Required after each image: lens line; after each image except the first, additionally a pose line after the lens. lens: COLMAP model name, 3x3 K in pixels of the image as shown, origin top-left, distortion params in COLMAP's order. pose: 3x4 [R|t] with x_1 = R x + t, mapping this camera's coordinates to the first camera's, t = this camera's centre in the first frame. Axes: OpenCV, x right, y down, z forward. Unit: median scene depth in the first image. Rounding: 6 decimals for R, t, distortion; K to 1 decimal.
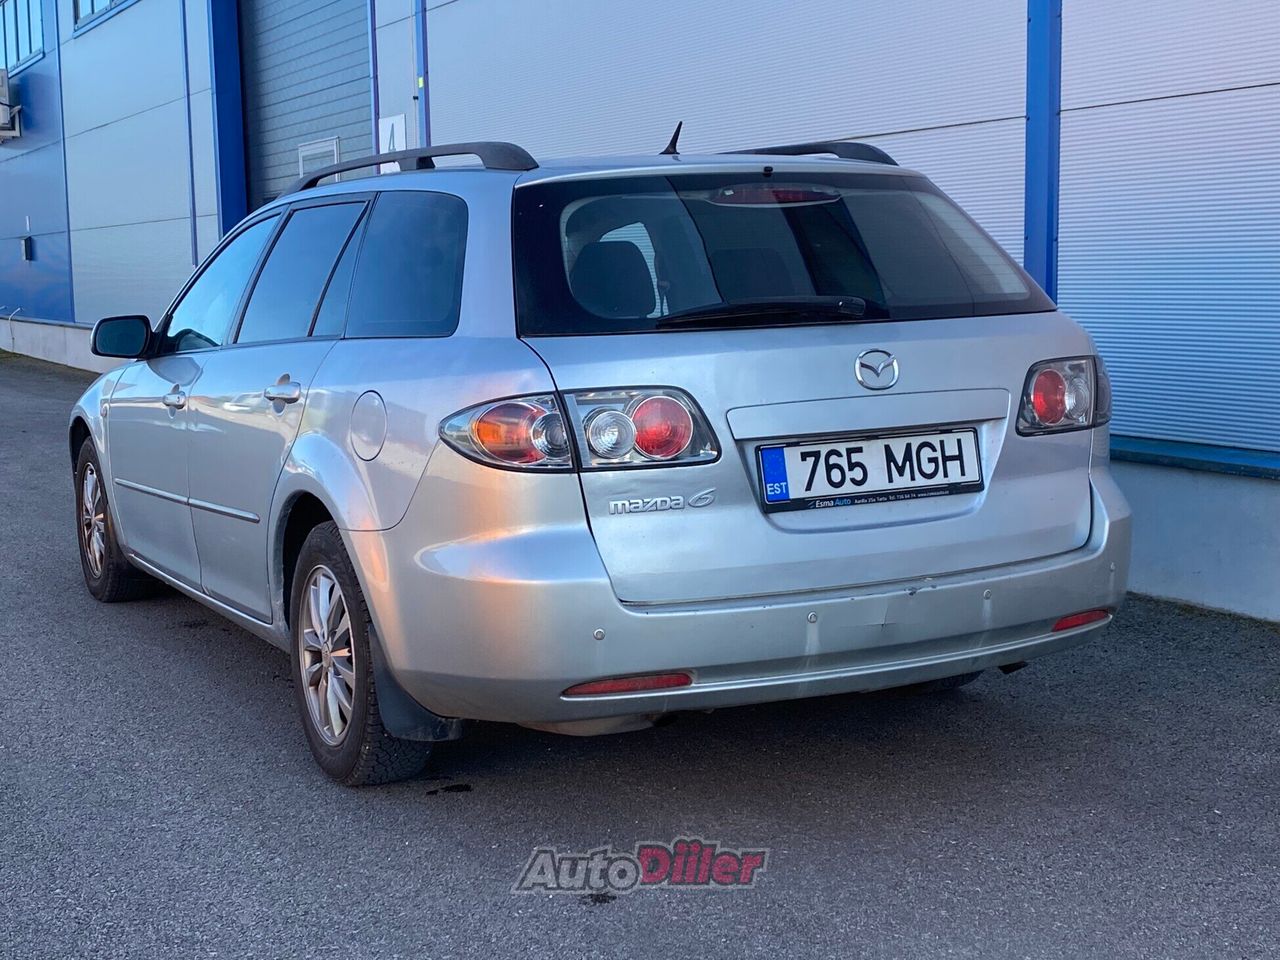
lens RADIAL K [[1852.6, 0, 640.0], [0, 1852.6, 480.0], [0, 0, 1]] dist [0.232199, -0.877366]
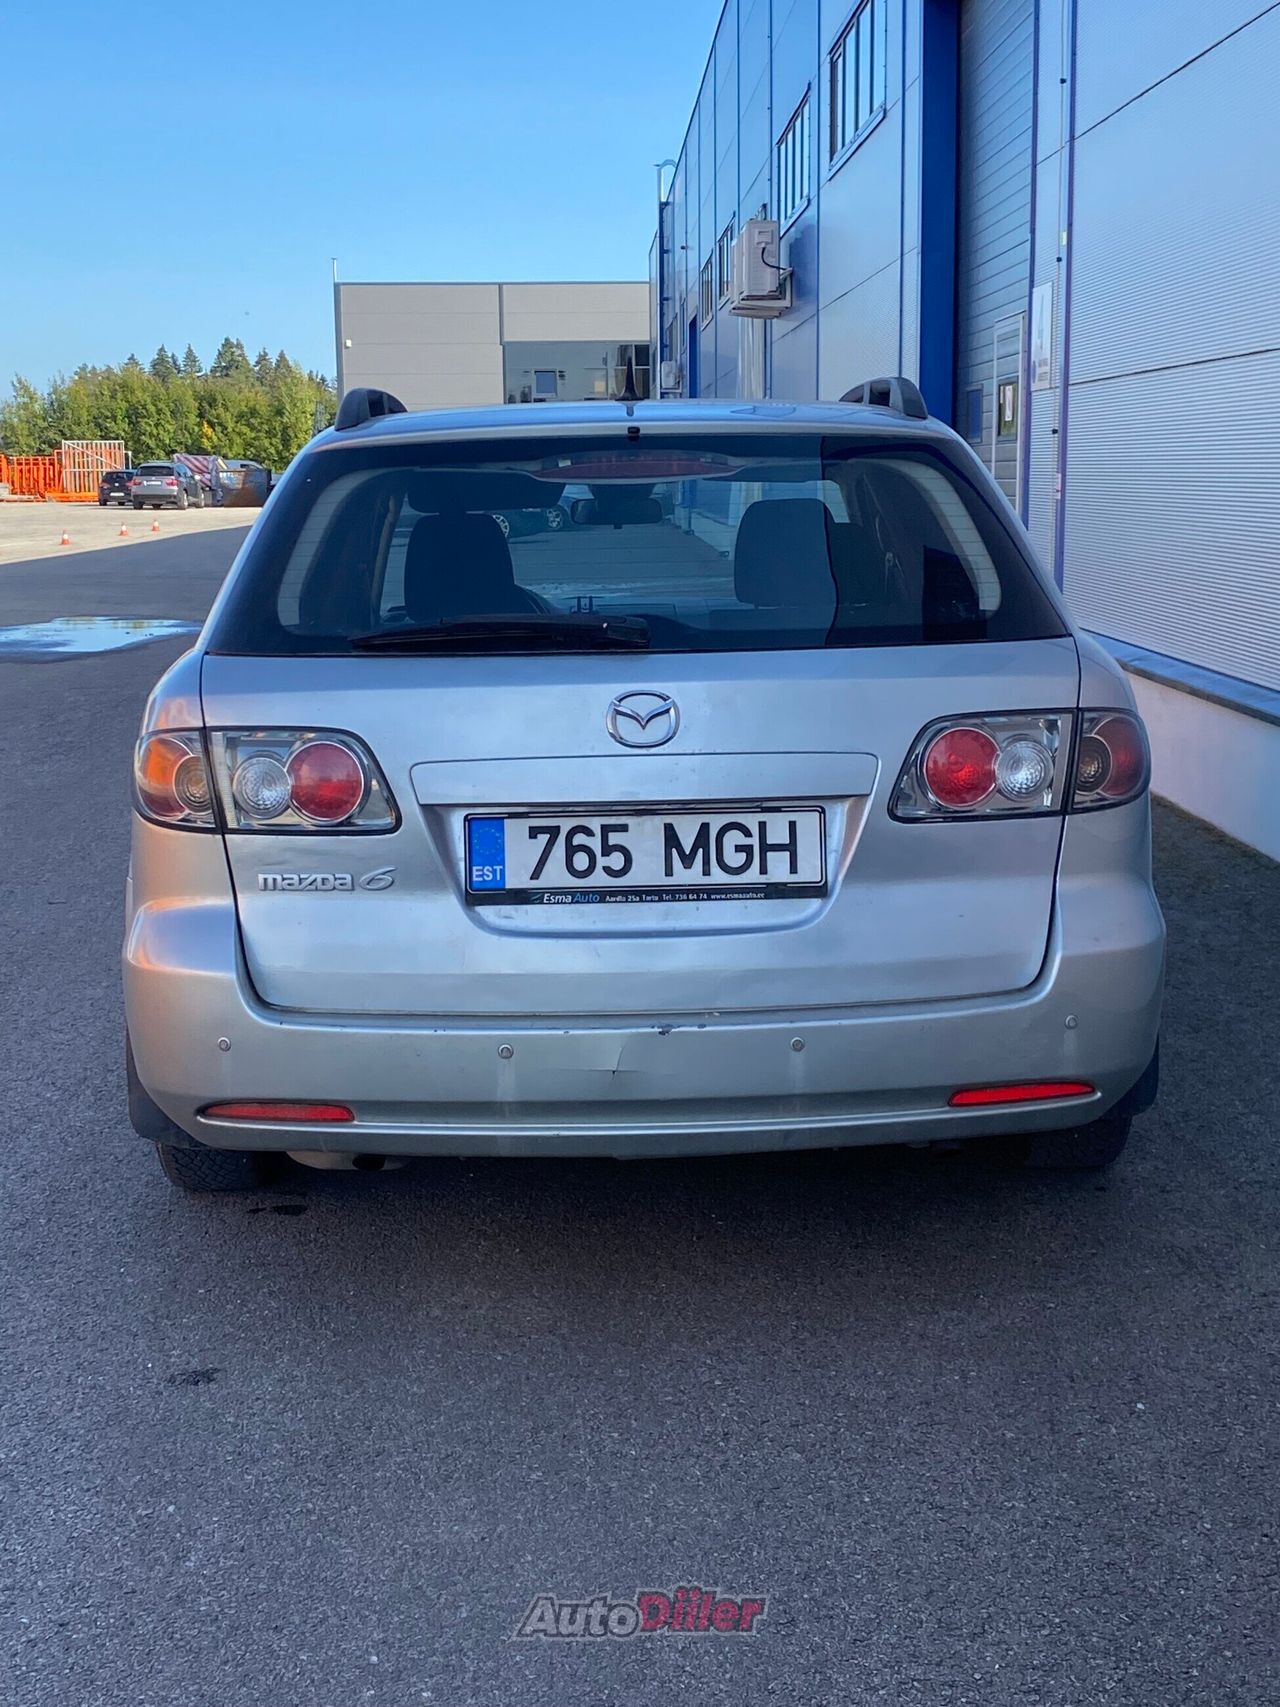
lens RADIAL K [[2470.7, 0, 640.0], [0, 2470.7, 853.5], [0, 0, 1]] dist [0.232199, -0.877366]
pose [[0.893680, 0.078253, -0.441828, 0.552283], [-0.058119, 0.996568, 0.058946, -0.063723], [0.444924, -0.027000, 0.895161, 0.138947]]
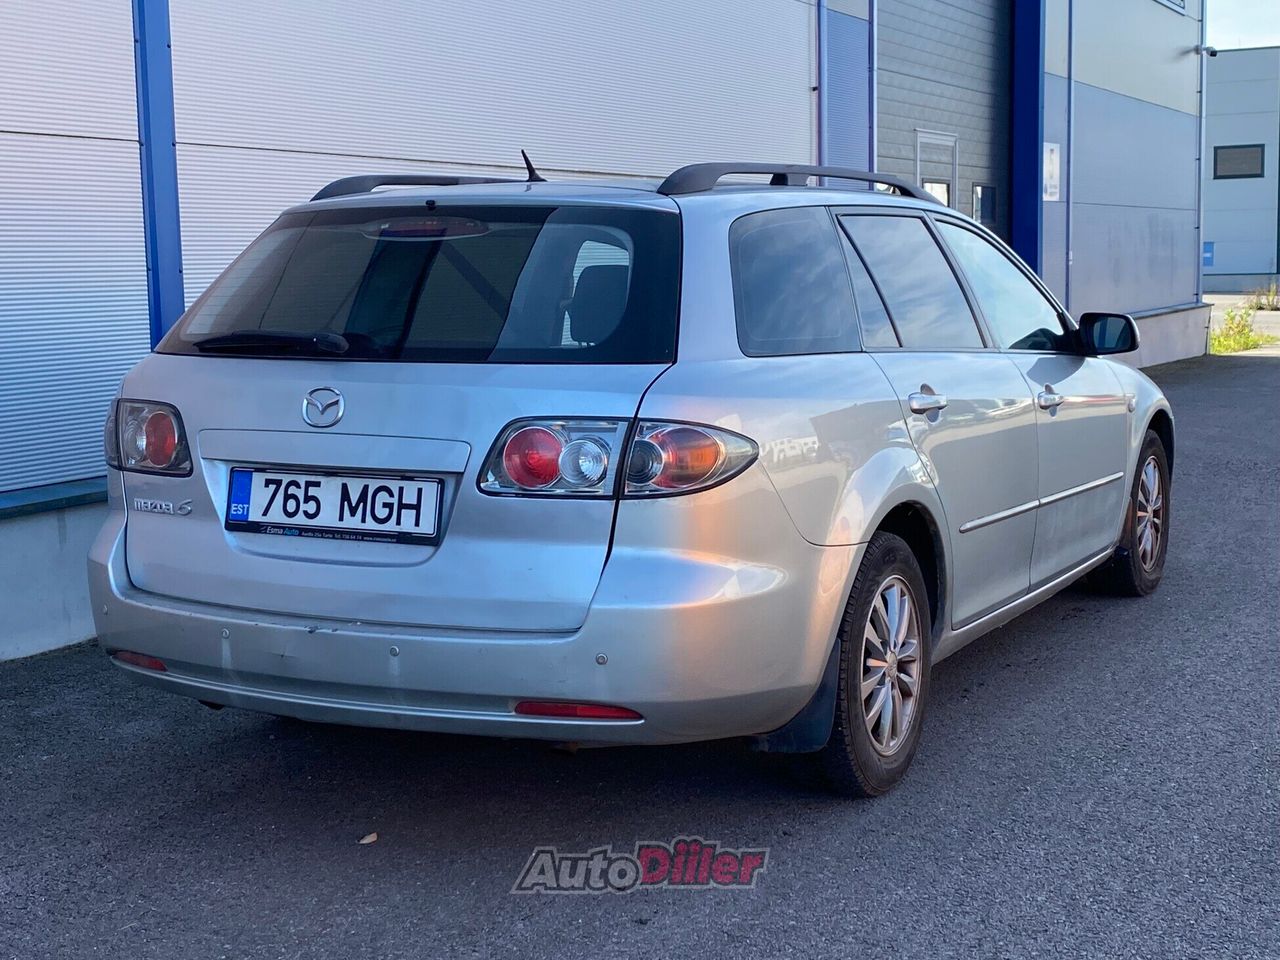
lens RADIAL K [[1852.6, 0, 640.0], [0, 1852.6, 480.0], [0, 0, 1]] dist [0.232199, -0.877366]
pose [[0.567395, 0.121497, -0.814433, 1.050117], [-0.103230, 0.991747, 0.076031, -0.114474], [0.816950, 0.040934, 0.575254, 0.558396]]
